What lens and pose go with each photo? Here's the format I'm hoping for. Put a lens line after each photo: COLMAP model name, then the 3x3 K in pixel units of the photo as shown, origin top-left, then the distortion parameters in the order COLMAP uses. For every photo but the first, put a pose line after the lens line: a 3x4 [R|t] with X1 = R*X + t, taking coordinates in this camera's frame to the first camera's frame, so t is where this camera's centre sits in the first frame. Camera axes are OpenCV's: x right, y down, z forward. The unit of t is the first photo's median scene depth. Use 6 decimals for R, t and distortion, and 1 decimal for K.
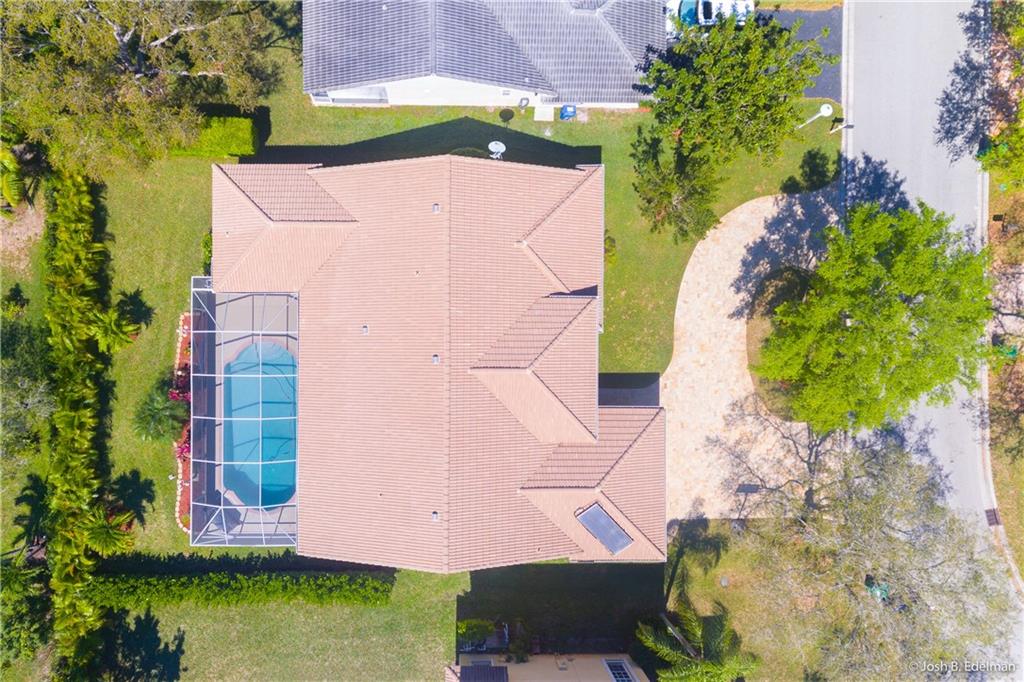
lens RADIAL K [[605.8, 0, 451.7], [0, 605.8, 343.3], [0, 0, 1]] dist [0.003886, 0.001041]
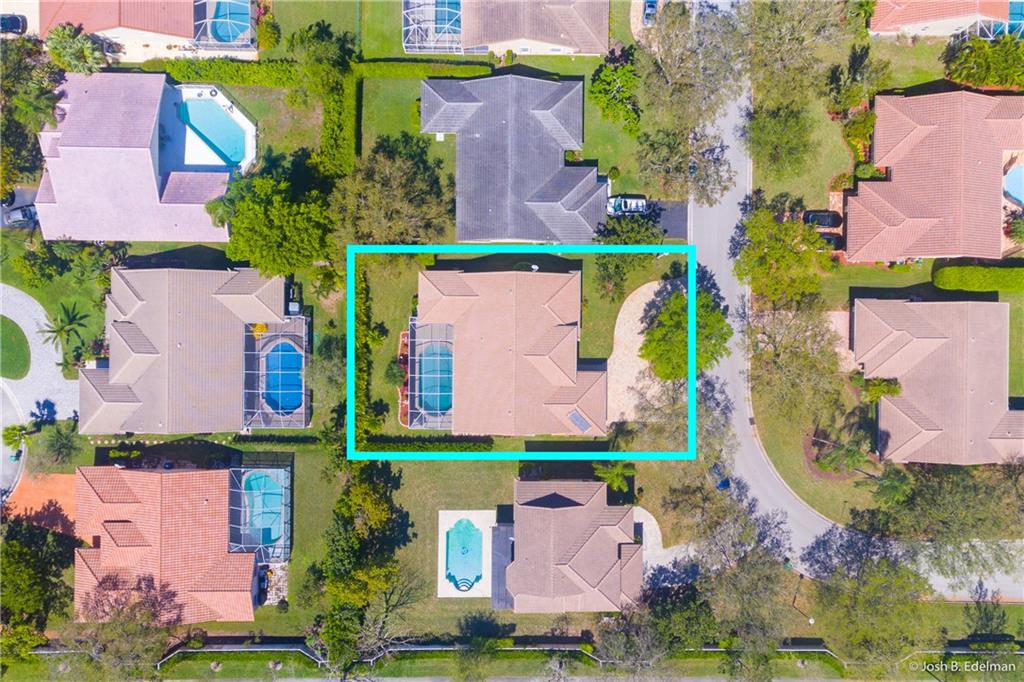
lens RADIAL K [[620.5, 0, 512.0], [0, 620.5, 341.0], [0, 0, 1]] dist [-0.002047, -0.000116]
pose [[0.999839, 0.002986, -0.017708, 0.022520], [-0.002927, 0.999990, 0.003400, -0.023364], [0.017718, -0.003348, 0.999837, -1.375943]]
